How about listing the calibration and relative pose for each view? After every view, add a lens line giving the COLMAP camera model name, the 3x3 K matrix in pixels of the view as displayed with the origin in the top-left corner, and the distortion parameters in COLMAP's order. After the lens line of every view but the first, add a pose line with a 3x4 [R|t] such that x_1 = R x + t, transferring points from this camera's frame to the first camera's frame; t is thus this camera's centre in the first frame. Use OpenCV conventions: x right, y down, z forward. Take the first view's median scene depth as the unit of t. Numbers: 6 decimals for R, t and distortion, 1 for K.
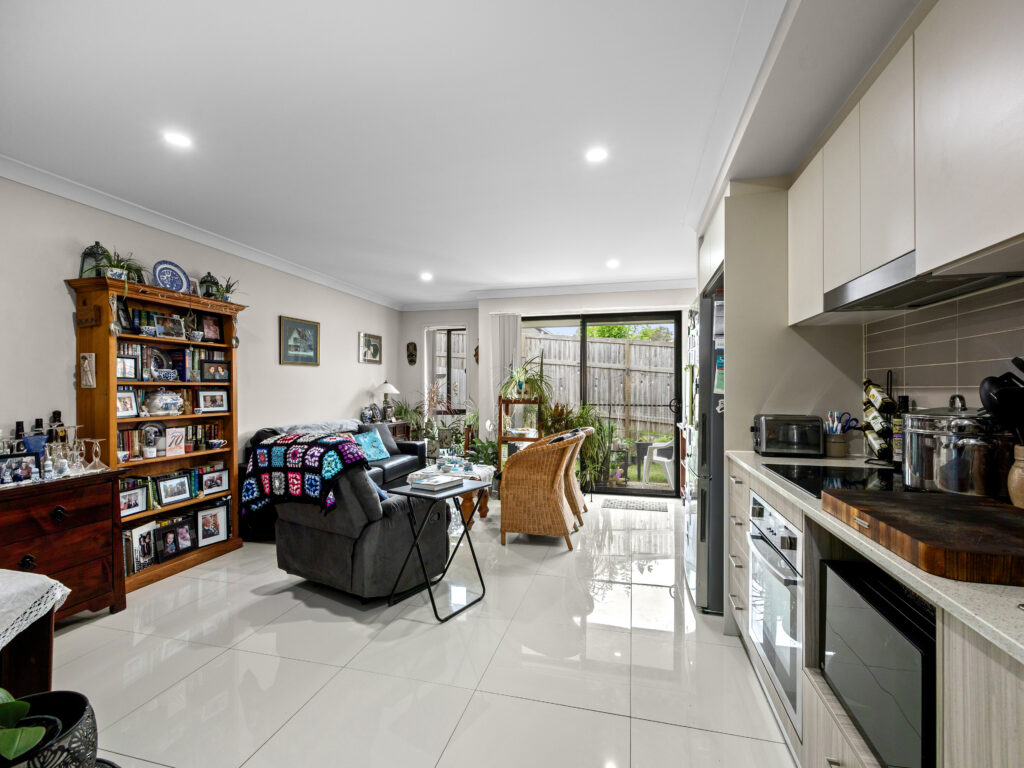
lens RADIAL K [[468.8, 0, 511.6], [0, 468.8, 385.7], [0, 0, 1]] dist [0.001756, -0.000179]
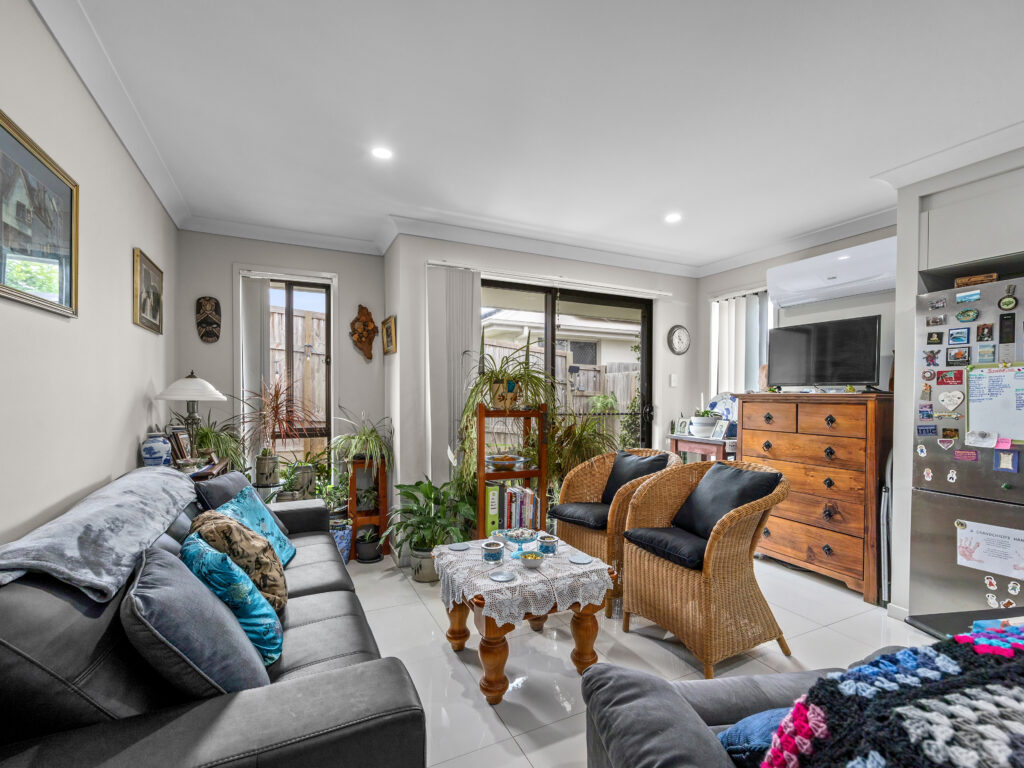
lens RADIAL K [[468.8, 0, 513.8], [0, 468.8, 394.2], [0, 0, 1]] dist [0.001756, -0.000179]
pose [[0.756844, 0.003118, 0.653589, -0.340426], [-0.009790, 0.999931, 0.006567, 0.004439], [-0.653523, -0.011369, 0.756822, 0.483179]]
